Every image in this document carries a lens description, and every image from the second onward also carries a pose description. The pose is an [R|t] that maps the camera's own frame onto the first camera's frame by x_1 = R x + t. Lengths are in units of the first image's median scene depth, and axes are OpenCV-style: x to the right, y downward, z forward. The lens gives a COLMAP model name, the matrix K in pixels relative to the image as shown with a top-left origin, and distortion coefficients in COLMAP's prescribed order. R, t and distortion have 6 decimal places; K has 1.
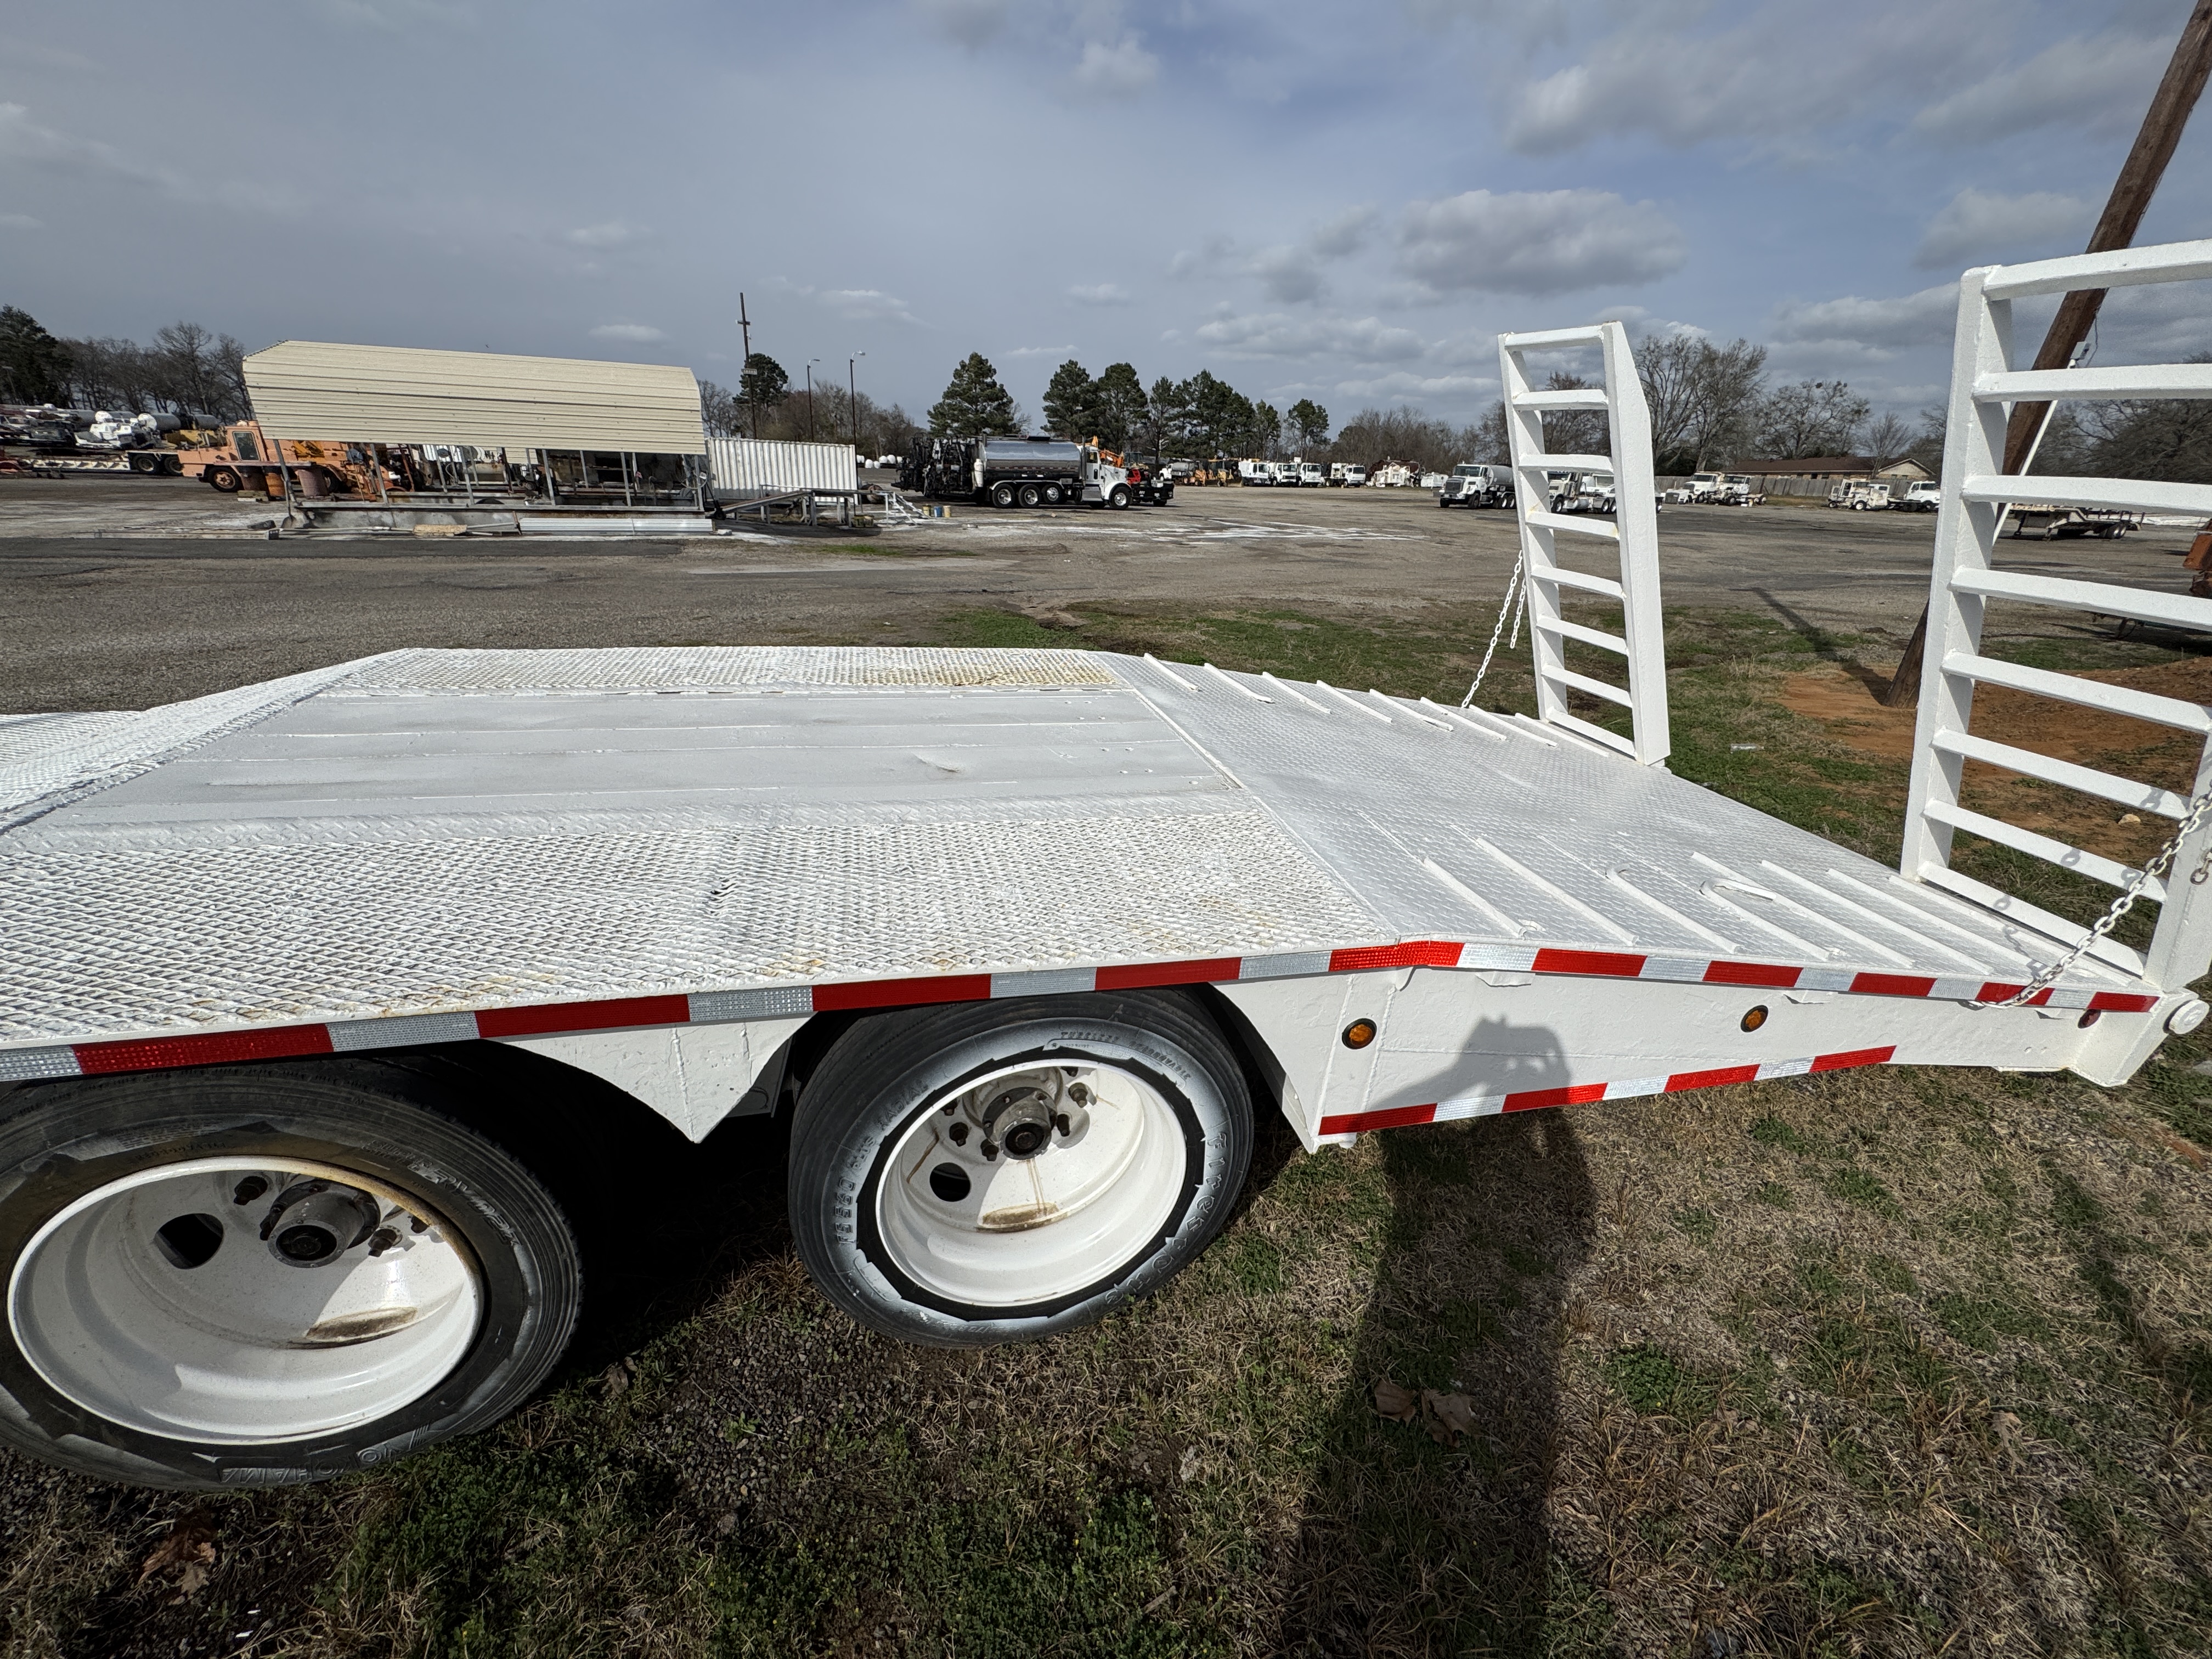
lens RADIAL K [[891.7, 0, 1108.3], [0, 891.7, 832.3], [0, 0, 1]] dist [-0.001332, 0.000014]
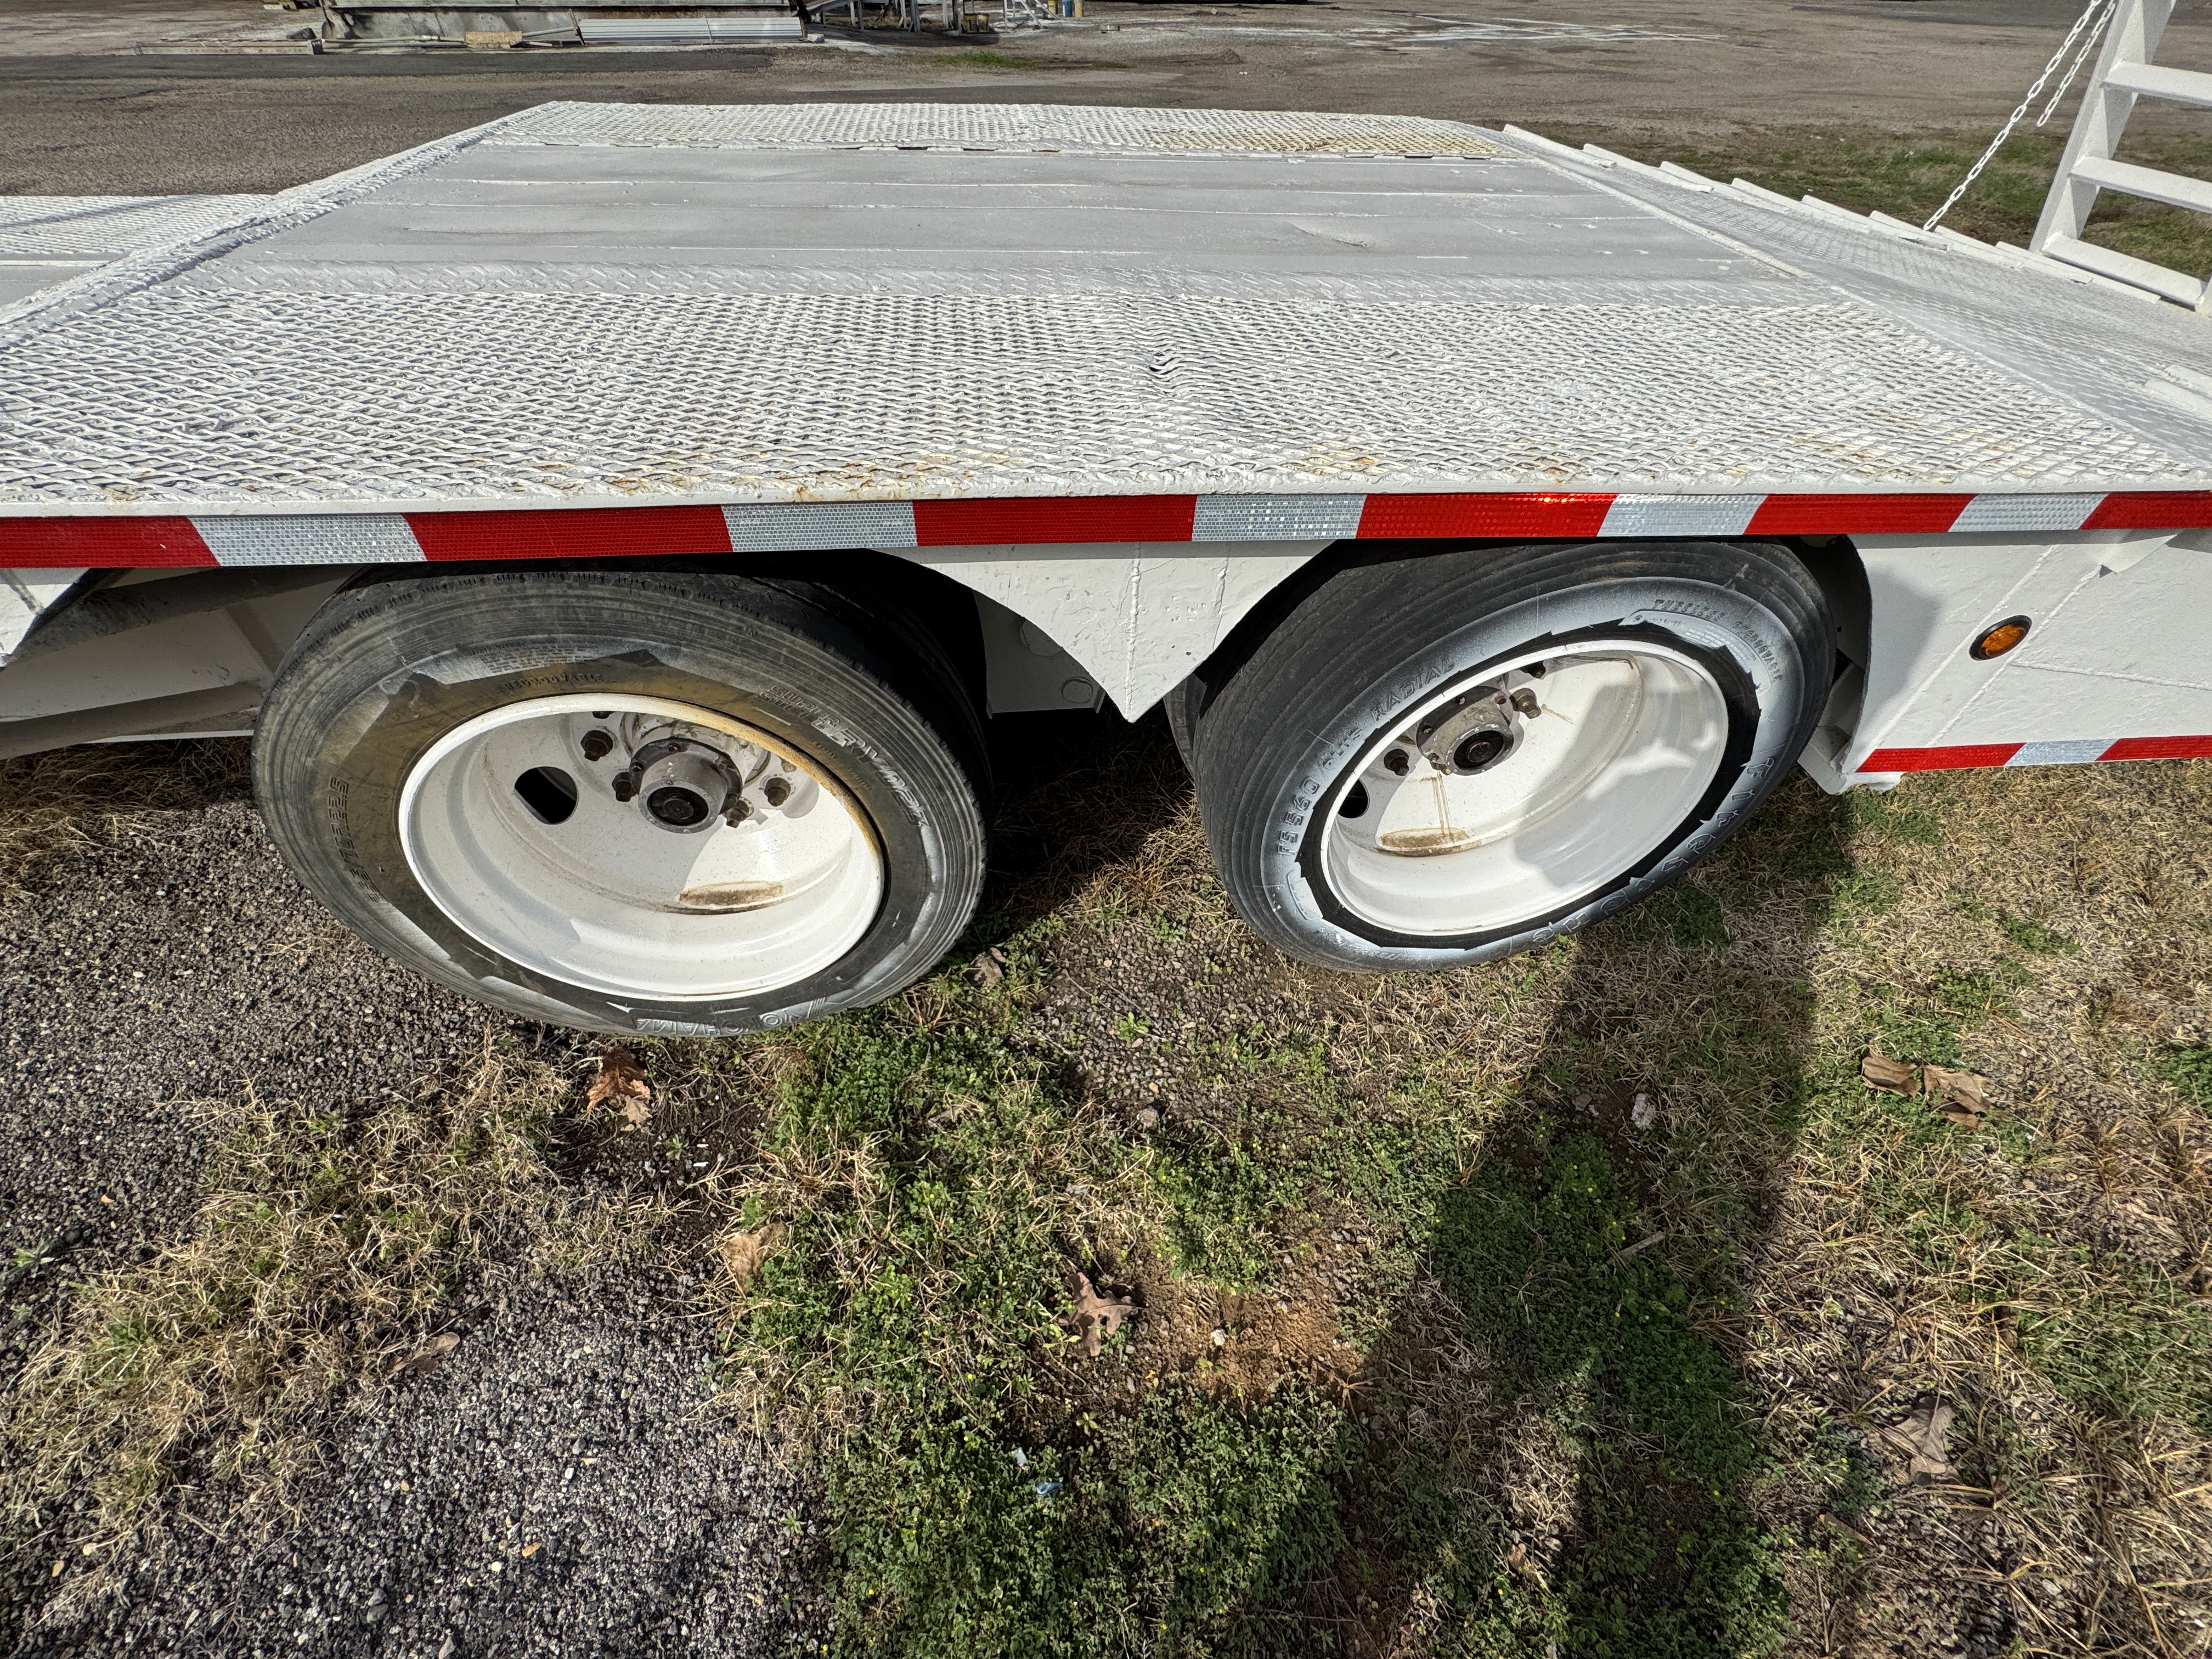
lens RADIAL K [[891.7, 0, 1108.3], [0, 891.7, 832.3], [0, 0, 1]] dist [-0.001332, 0.000014]
pose [[0.991772, 0.074113, -0.104378, -0.380722], [-0.028530, 0.922824, 0.384164, 0.134839], [0.124794, -0.378025, 0.917346, 0.239482]]
